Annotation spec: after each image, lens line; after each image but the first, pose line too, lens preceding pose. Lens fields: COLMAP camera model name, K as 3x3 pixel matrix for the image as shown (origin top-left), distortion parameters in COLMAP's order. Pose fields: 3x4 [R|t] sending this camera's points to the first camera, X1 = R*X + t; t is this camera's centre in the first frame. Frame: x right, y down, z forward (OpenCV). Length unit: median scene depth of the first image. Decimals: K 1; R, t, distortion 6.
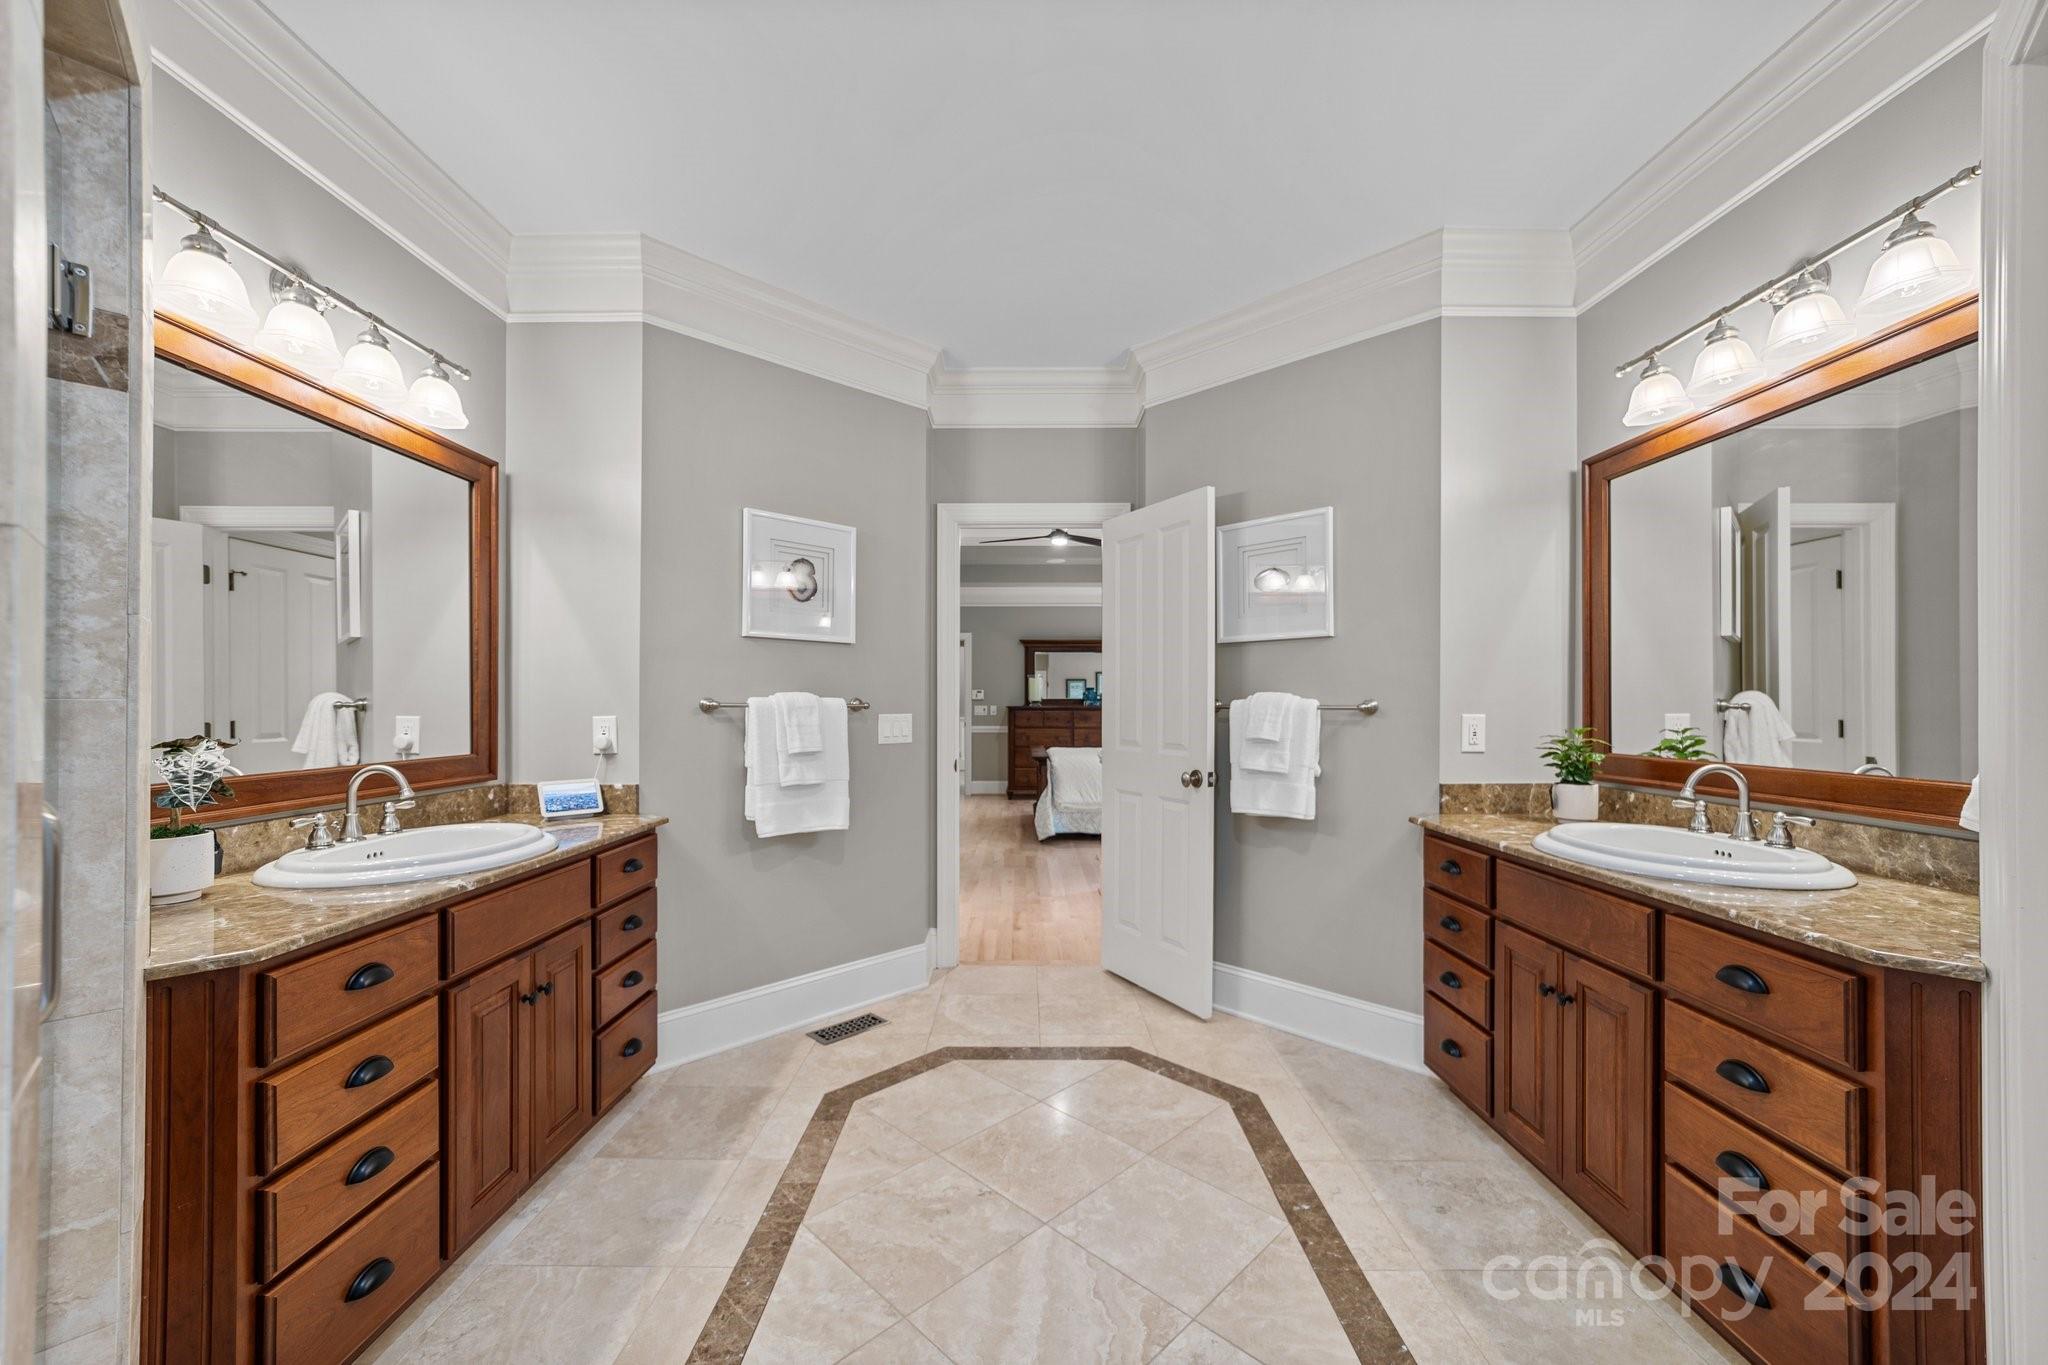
lens RADIAL K [[789.3, 0, 1007.2], [0, 789.3, 700.5], [0, 0, 1]] dist [-0.012845, 0.005077]
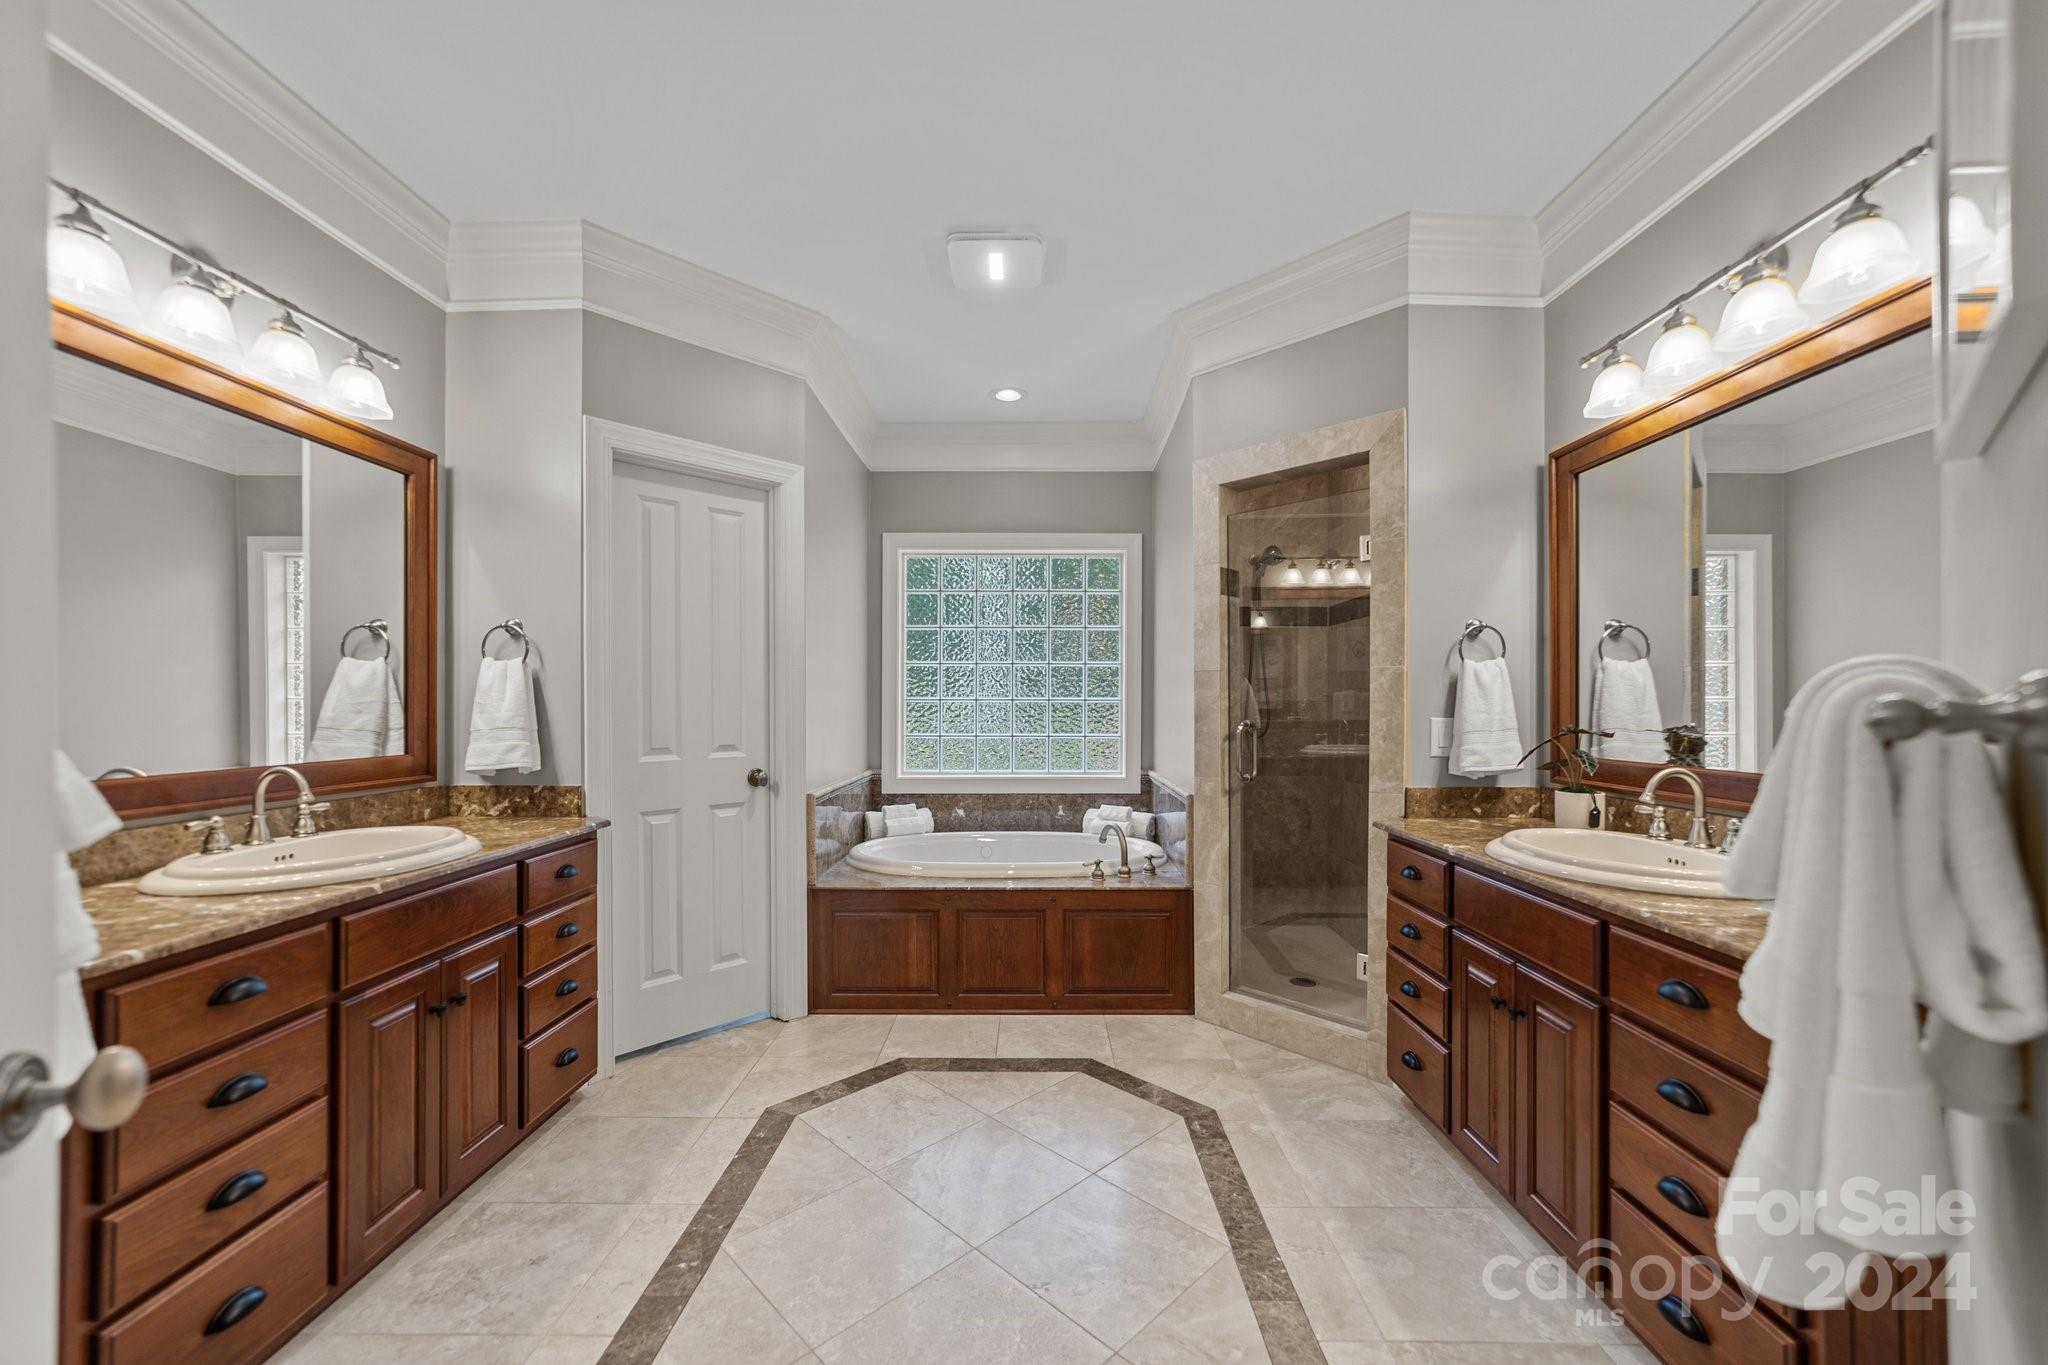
lens RADIAL K [[789.3, 0, 1039.1], [0, 789.3, 694.6], [0, 0, 1]] dist [-0.012845, 0.005077]
pose [[0.999998, 0.001990, -0.000738, 0.111790], [-0.001995, 0.999977, -0.006507, -0.000808], [0.000726, 0.006509, 0.999979, 0.032974]]
